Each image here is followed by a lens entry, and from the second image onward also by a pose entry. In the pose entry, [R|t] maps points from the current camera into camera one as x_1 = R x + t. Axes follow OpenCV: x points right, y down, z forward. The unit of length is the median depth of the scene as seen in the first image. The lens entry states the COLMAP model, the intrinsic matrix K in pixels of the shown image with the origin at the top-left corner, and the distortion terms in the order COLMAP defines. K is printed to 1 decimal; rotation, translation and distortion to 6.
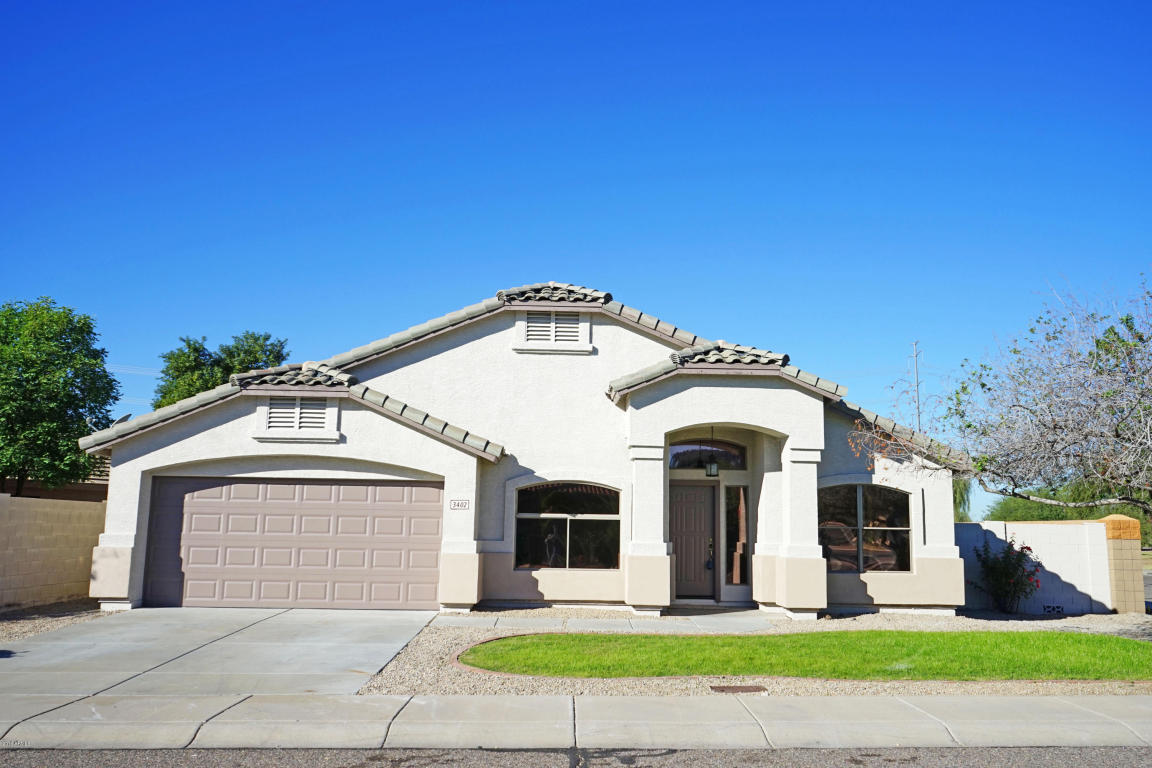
lens RADIAL K [[1014.6, 0, 576.3], [0, 1014.6, 366.7], [0, 0, 1]] dist [-0.014968, 0.002816]
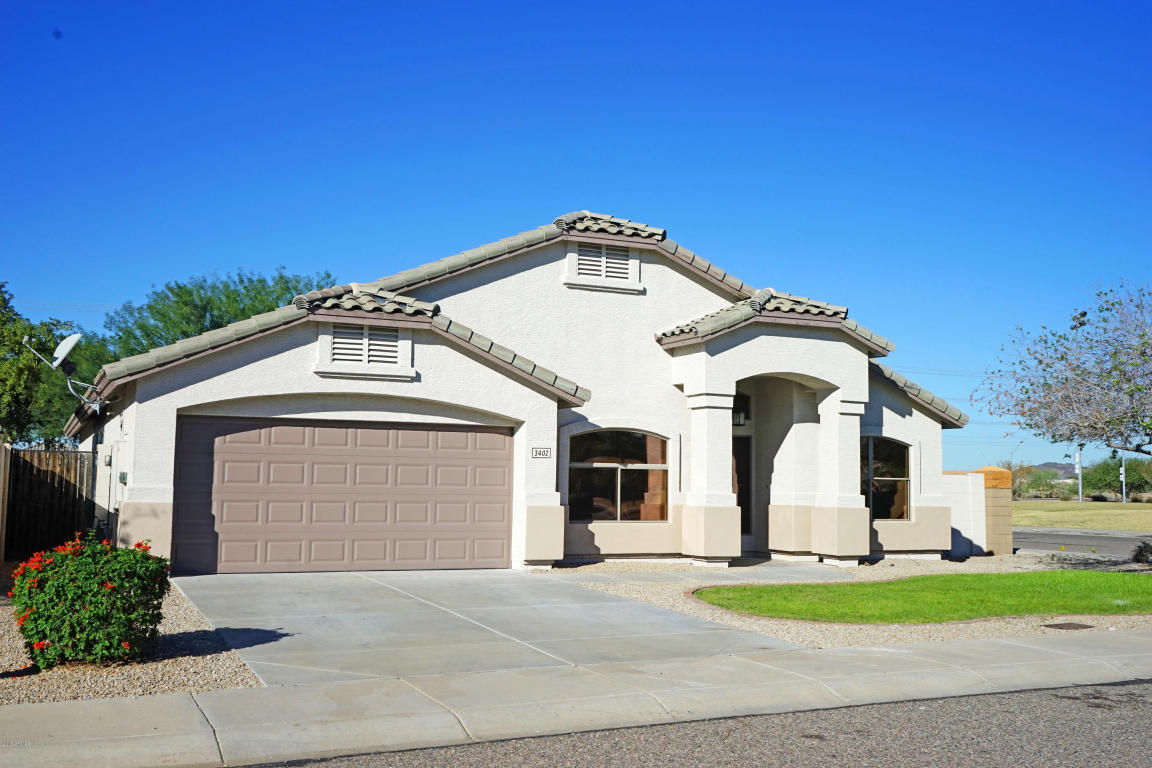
lens RADIAL K [[1147.0, 0, 576.0], [0, 1147.0, 384.0], [0, 0, 1]] dist [0.003105, -0.001001]
pose [[0.925090, 0.030934, 0.378487, -0.459279], [-0.060587, 0.995933, 0.066687, 0.003676], [-0.374884, -0.084623, 0.923201, 0.041281]]
